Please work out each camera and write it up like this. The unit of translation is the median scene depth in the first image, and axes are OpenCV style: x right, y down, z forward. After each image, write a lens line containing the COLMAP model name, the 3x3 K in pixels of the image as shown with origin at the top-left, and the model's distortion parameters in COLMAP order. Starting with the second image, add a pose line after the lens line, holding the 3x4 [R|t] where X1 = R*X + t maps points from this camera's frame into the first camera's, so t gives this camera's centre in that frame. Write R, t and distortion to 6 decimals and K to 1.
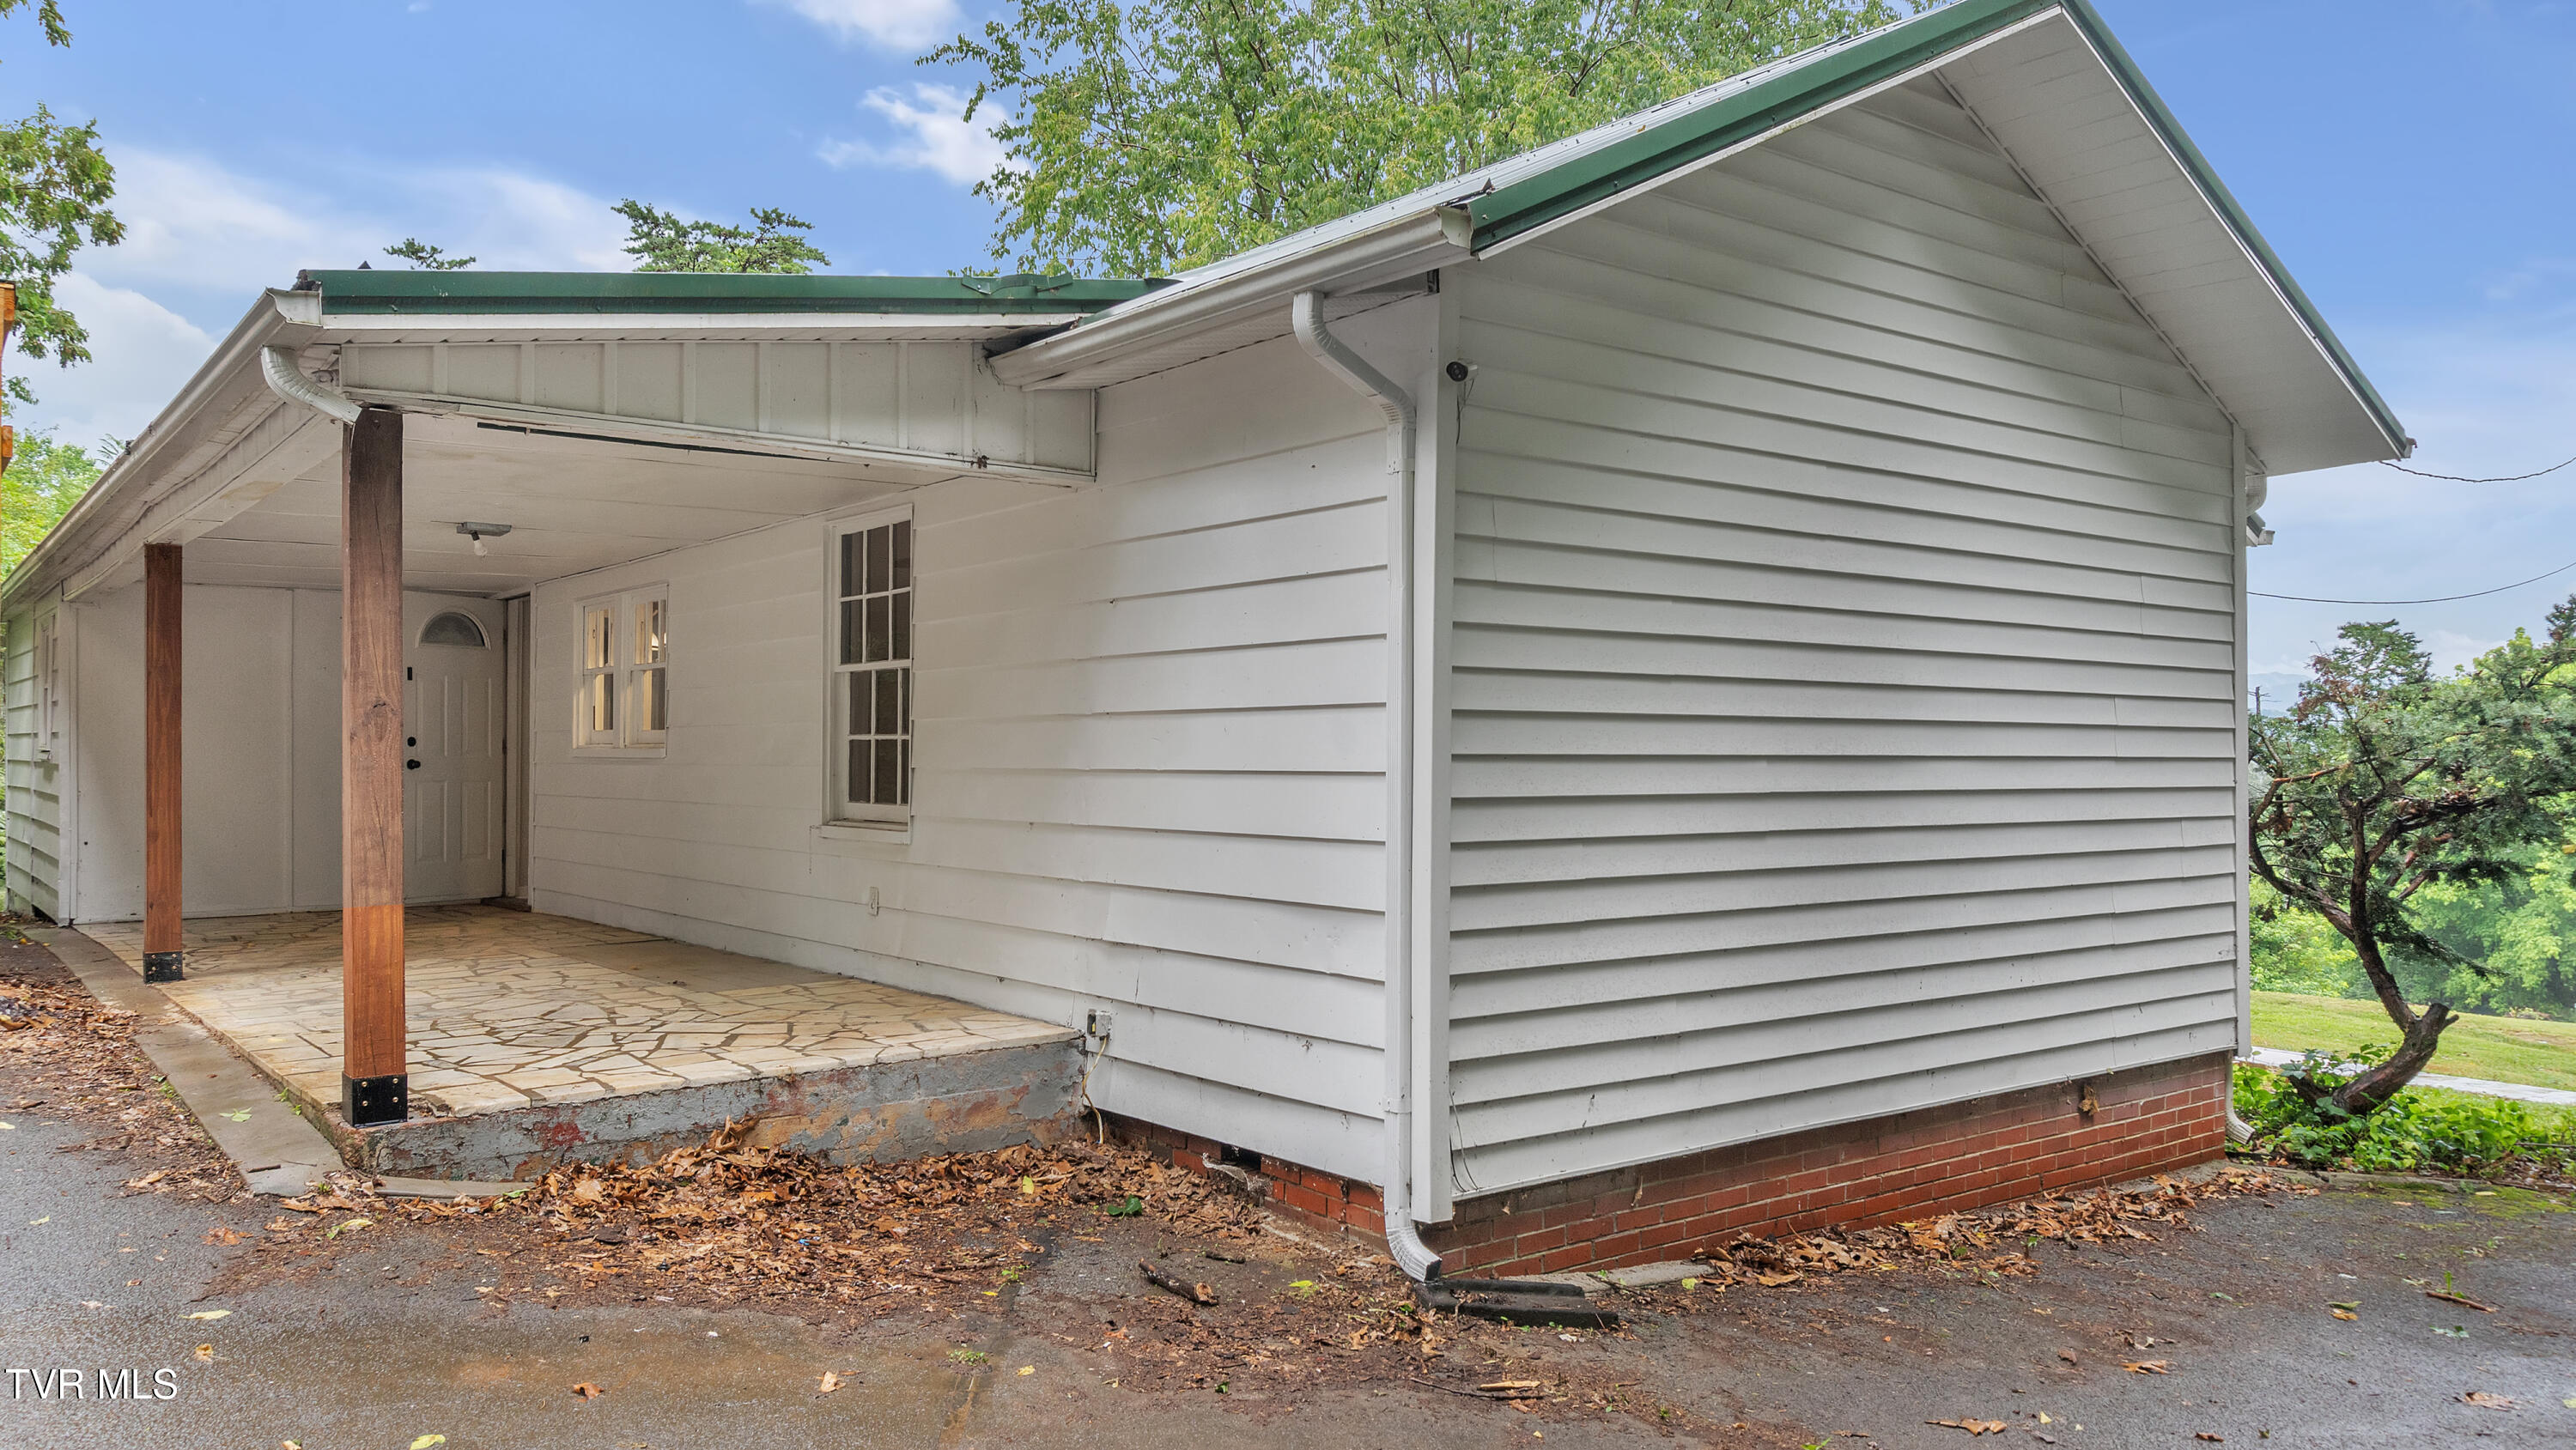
lens RADIAL K [[1866.9, 0, 1288.0], [0, 1866.9, 725.0], [0, 0, 1]] dist [0.003996, 0.002288]
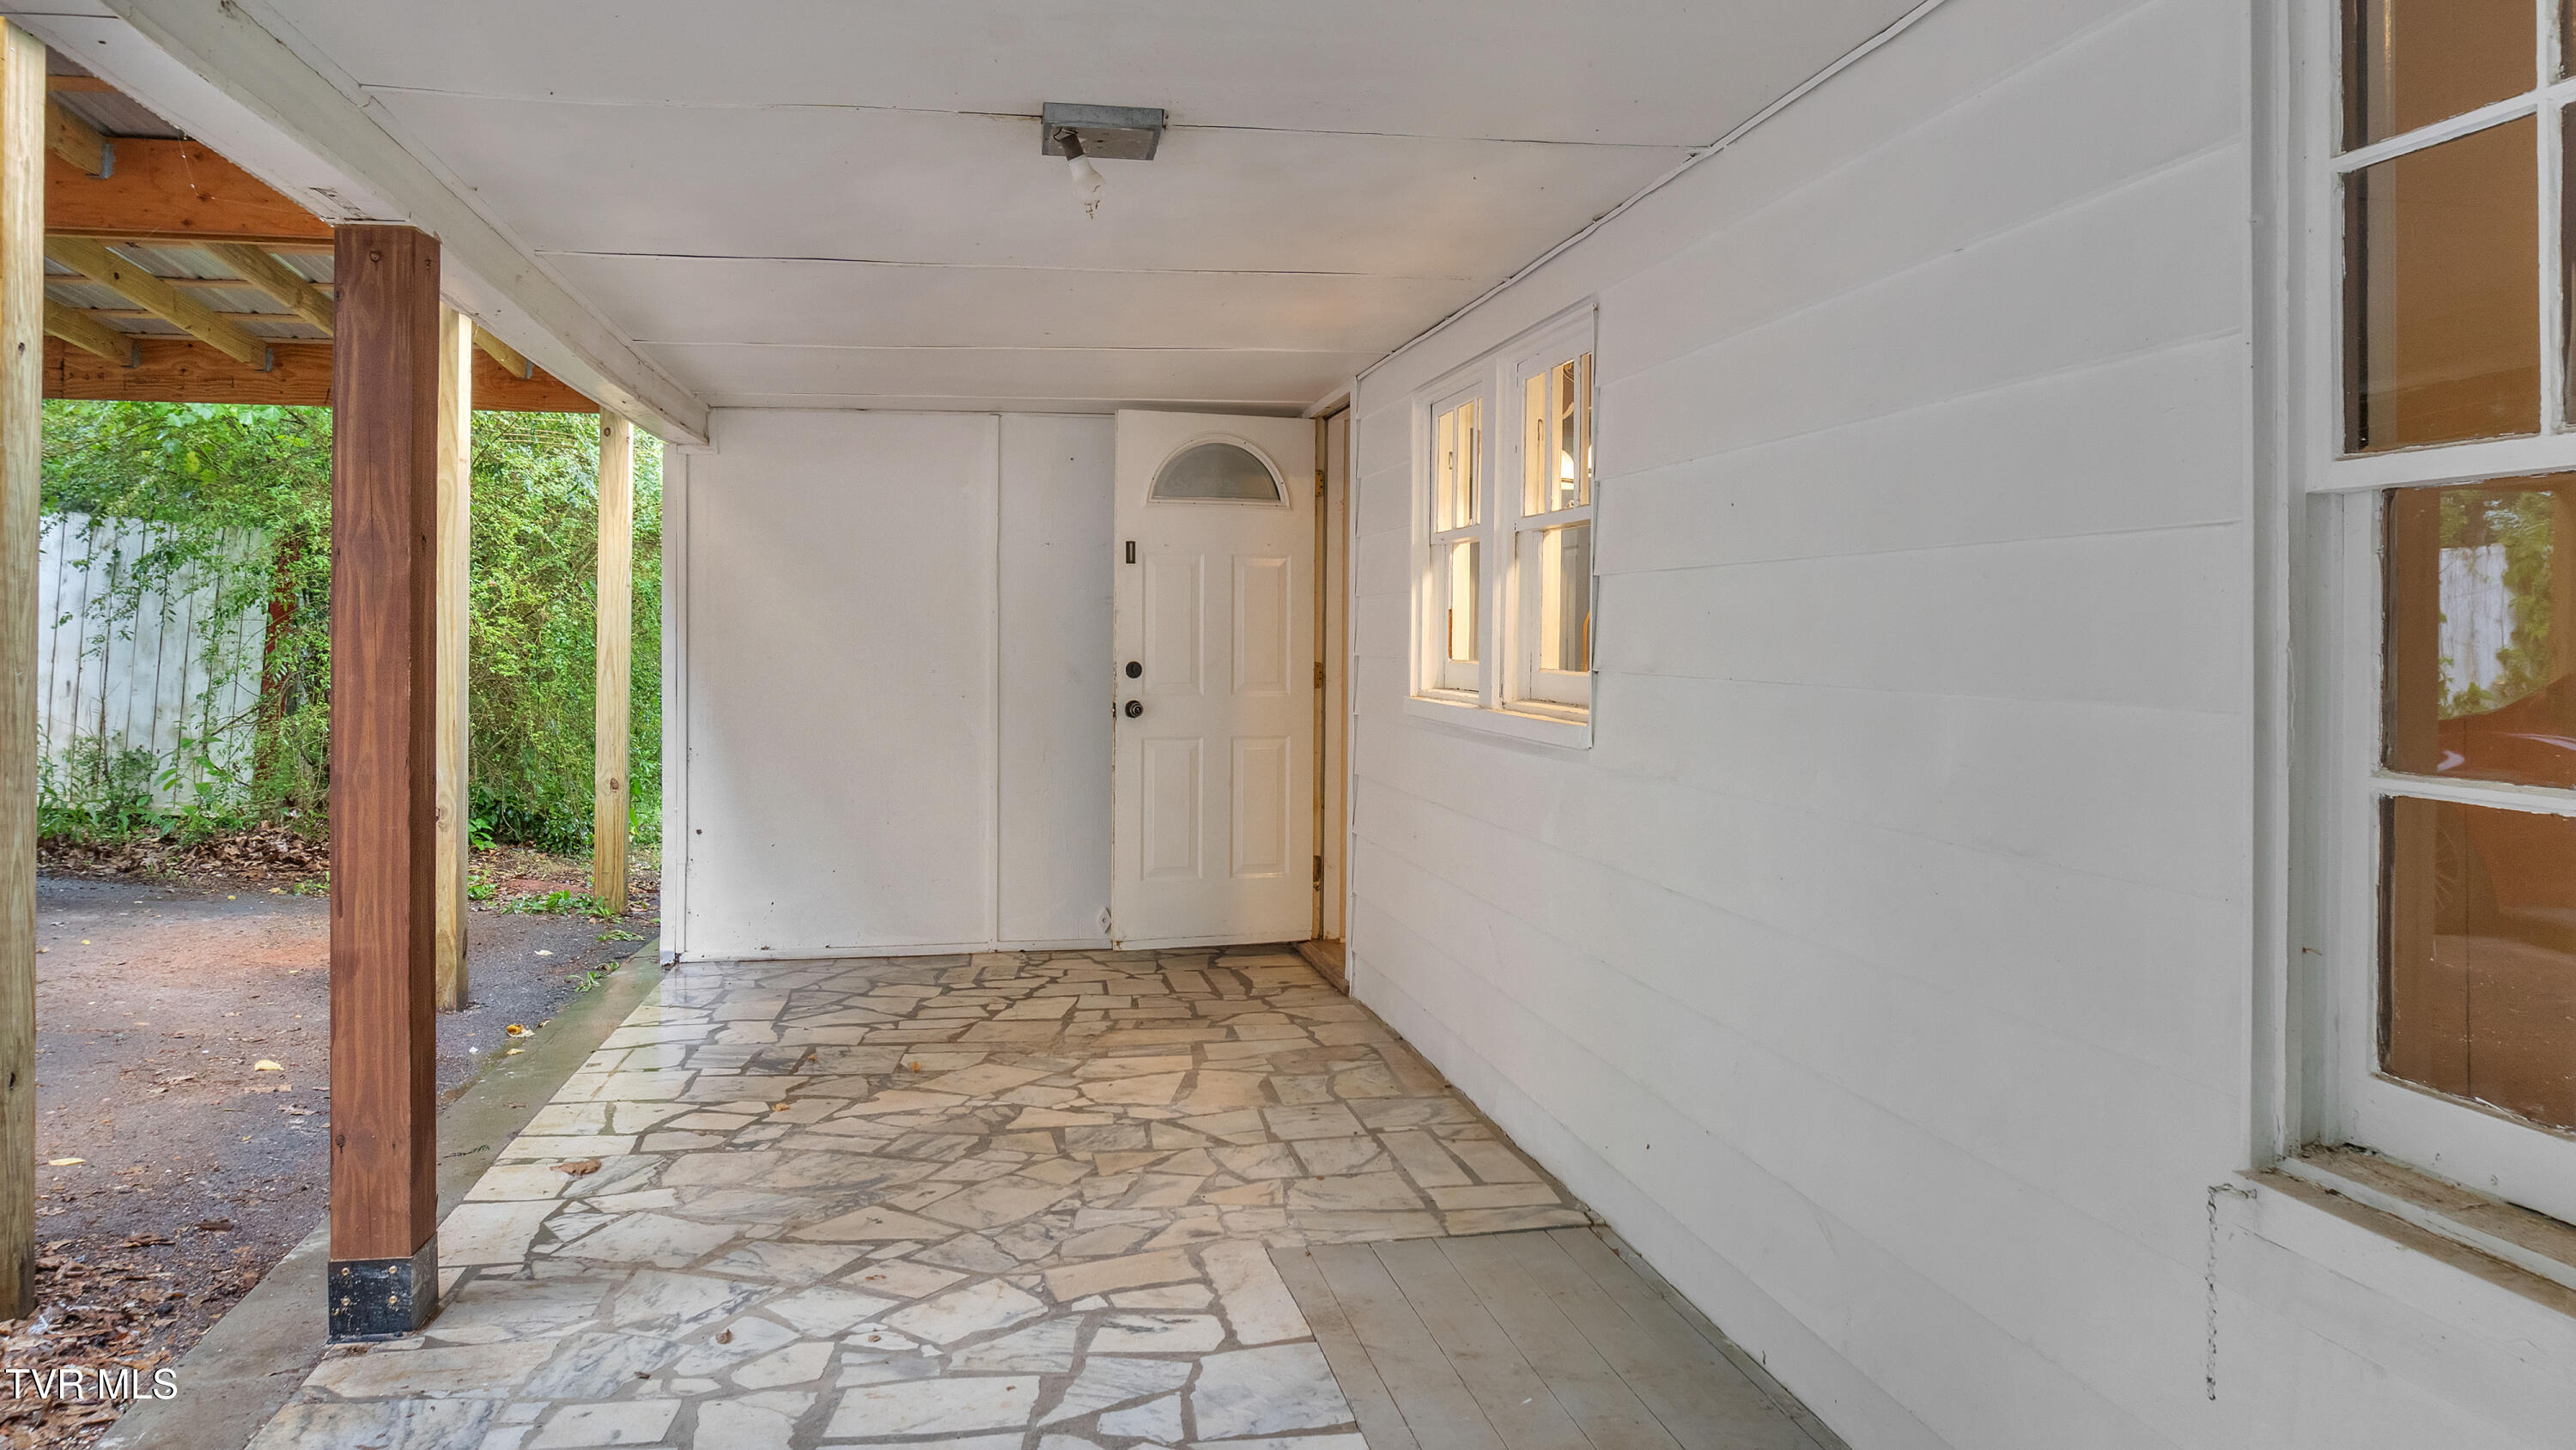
lens RADIAL K [[1866.9, 0, 1288.0], [0, 1866.9, 725.0], [0, 0, 1]] dist [0.003996, 0.002288]
pose [[0.884798, 0.024014, -0.465355, -0.180881], [0.007225, 0.997844, 0.065231, -0.011836], [0.465918, -0.061079, 0.882717, 0.546556]]
